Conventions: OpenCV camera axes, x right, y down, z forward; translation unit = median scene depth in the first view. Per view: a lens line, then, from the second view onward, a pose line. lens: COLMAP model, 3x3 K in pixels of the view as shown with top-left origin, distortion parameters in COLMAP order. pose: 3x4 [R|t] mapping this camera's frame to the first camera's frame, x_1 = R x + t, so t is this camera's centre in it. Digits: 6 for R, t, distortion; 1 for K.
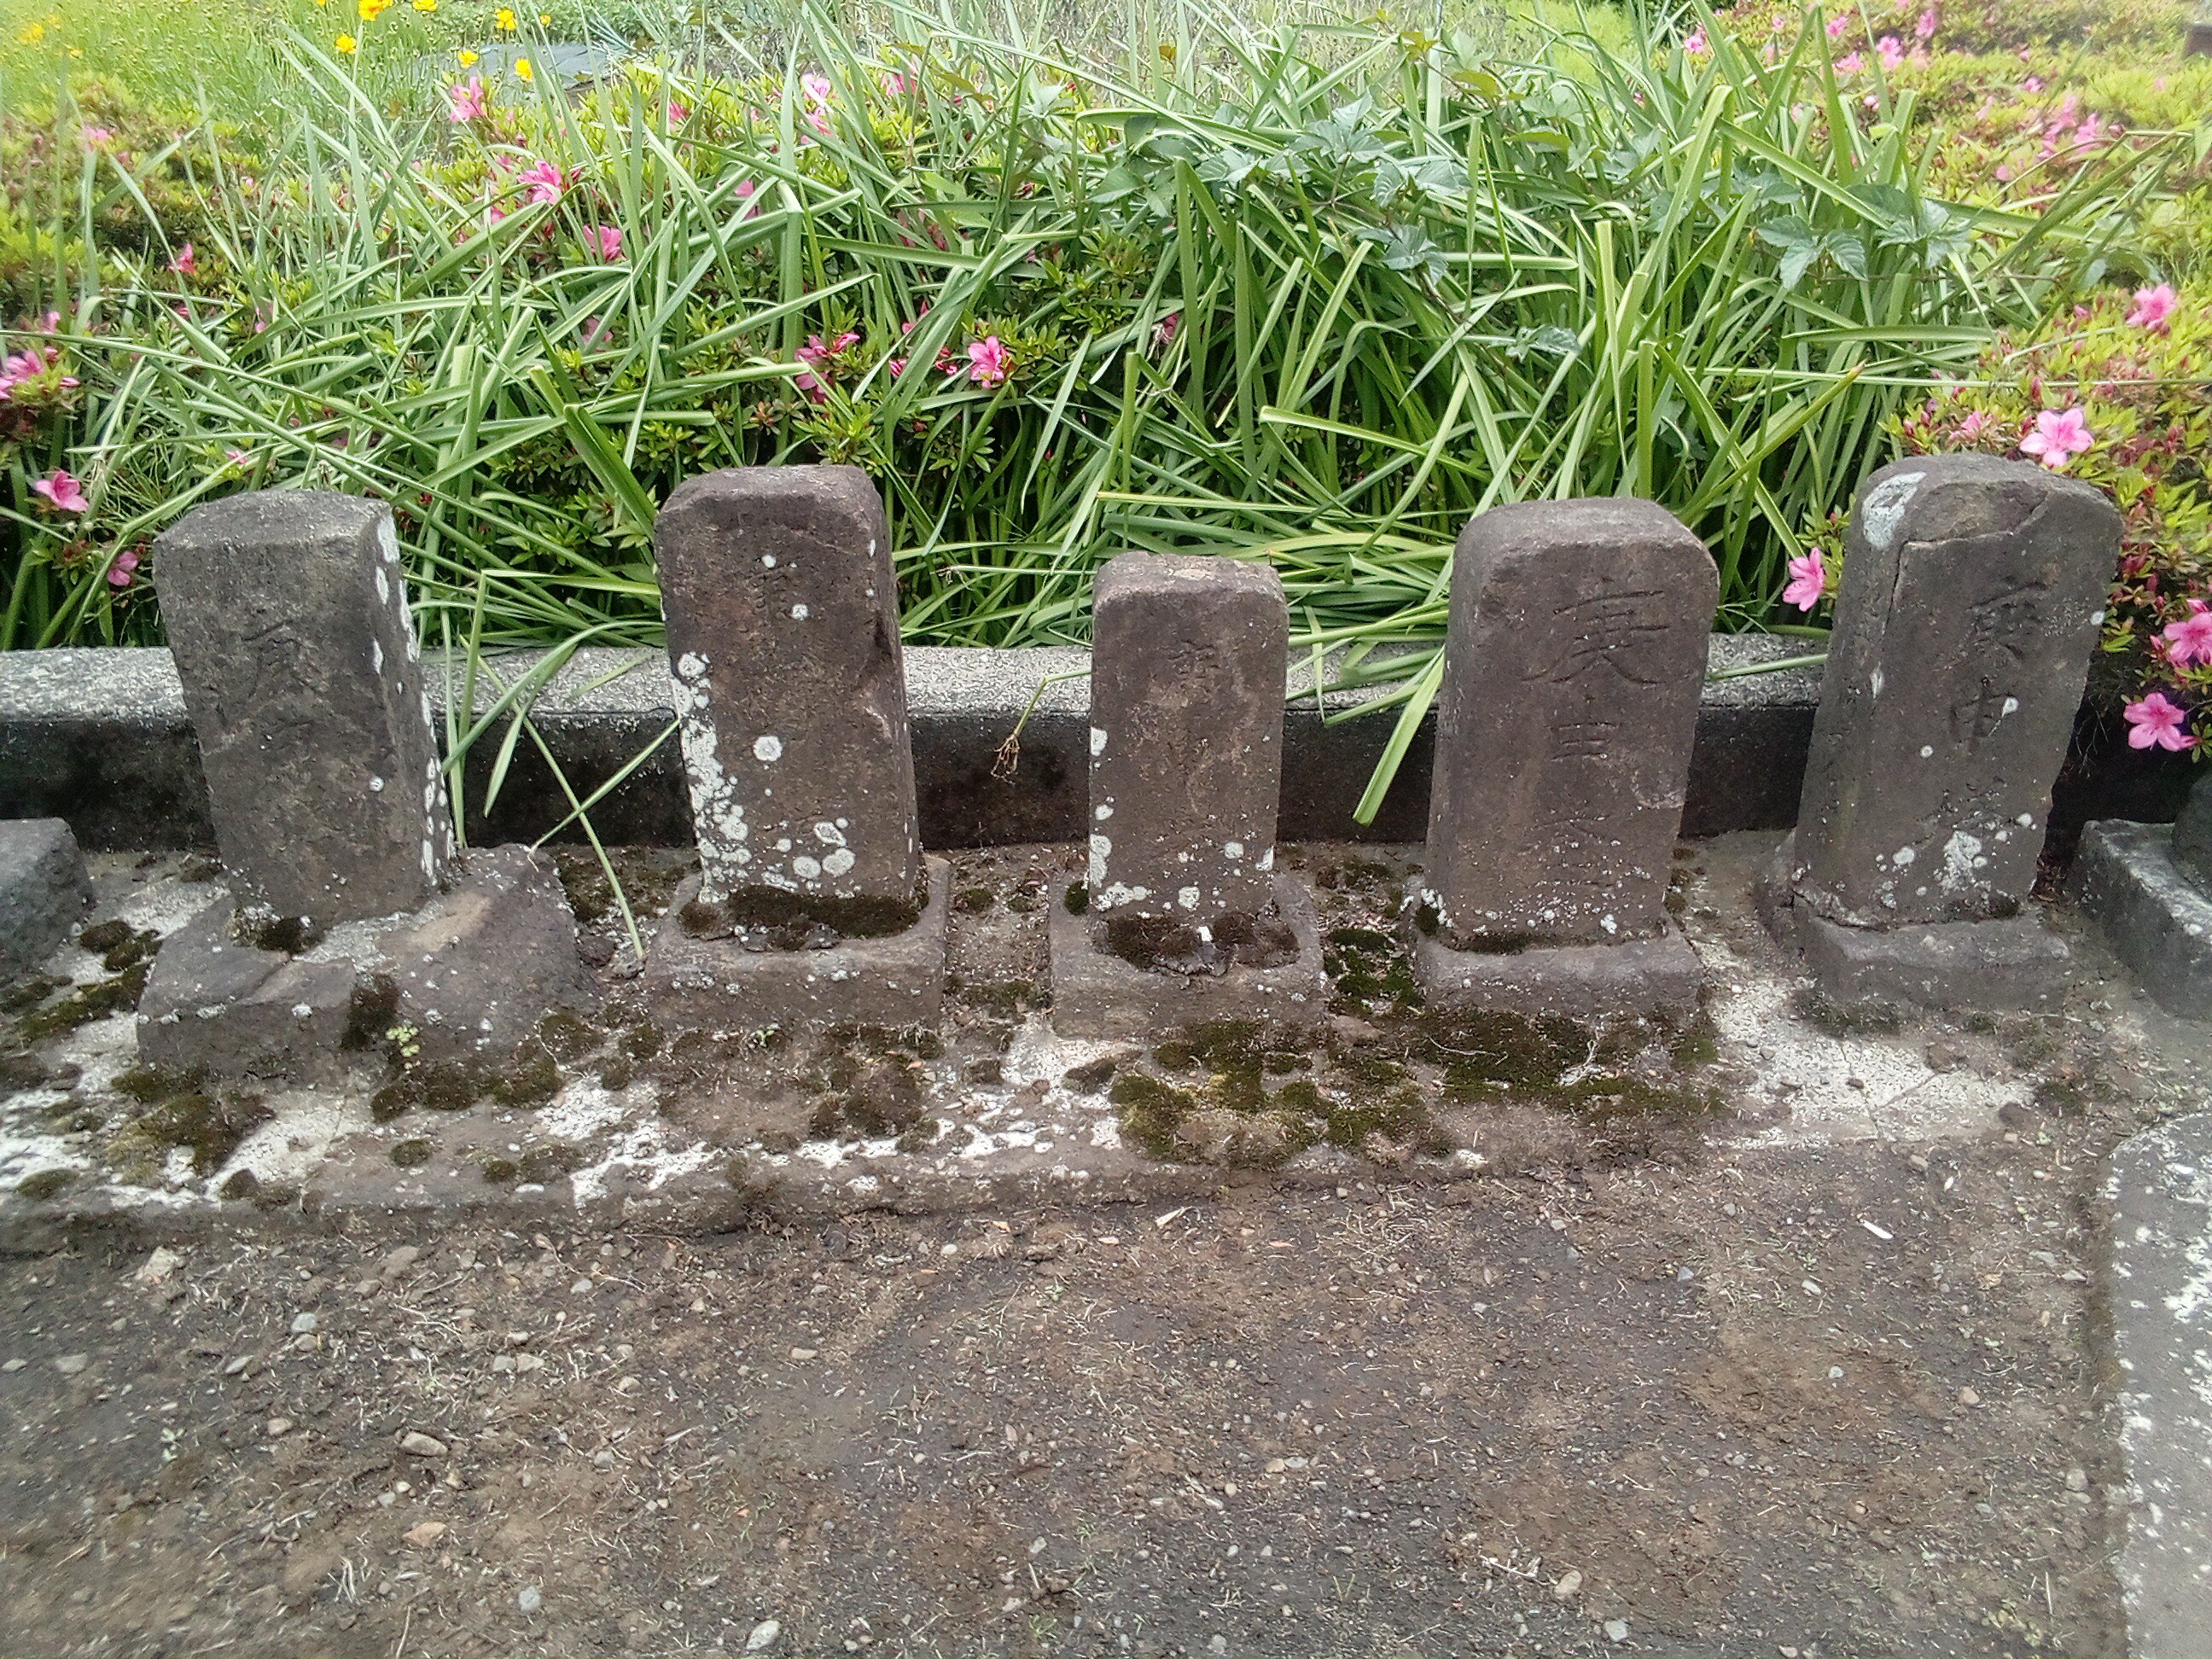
lens RADIAL K [[1838.1, 0, 1105.0], [0, 1838.1, 816.6], [0, 0, 1]] dist [0.070000, -0.117777]
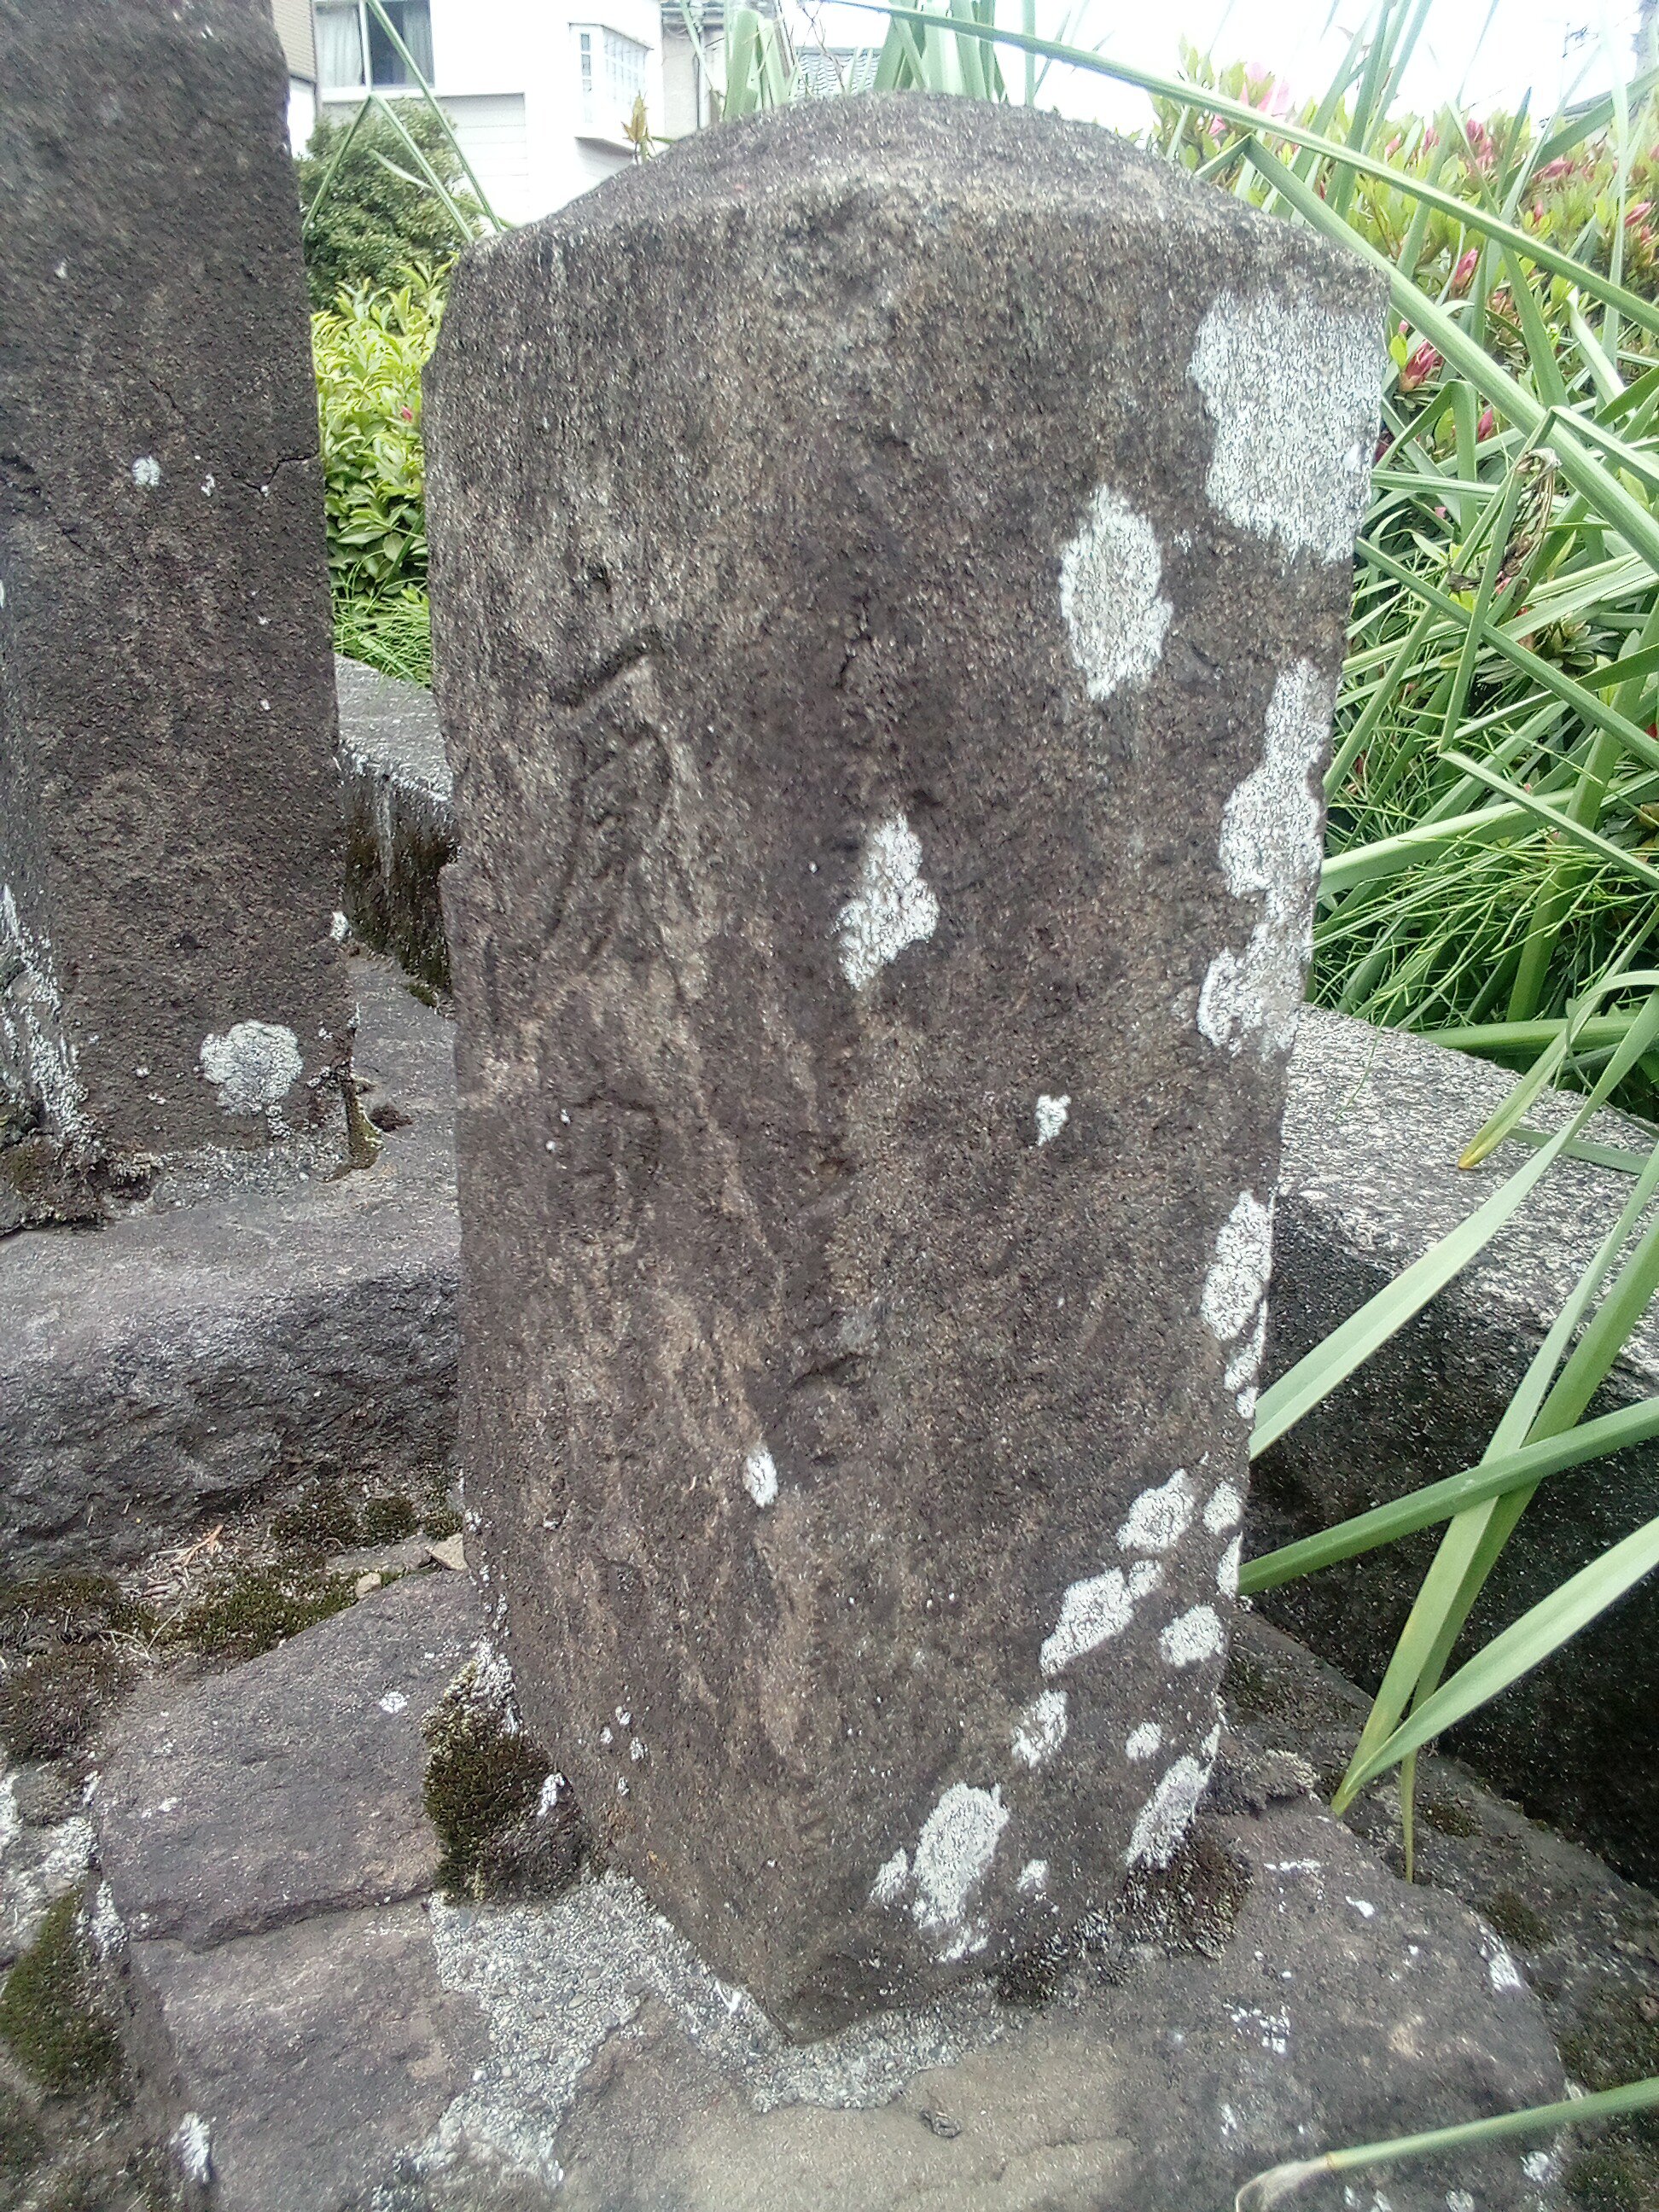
lens RADIAL K [[1838.1, 0, 829.5], [0, 1838.1, 1106.0], [0, 0, 1]] dist [0.070000, -0.117777]
pose [[0.516004, 0.313088, -0.797318, -0.221062], [-0.409424, 0.907746, 0.091482, -0.077409], [0.752404, 0.279236, 0.596586, 0.832349]]
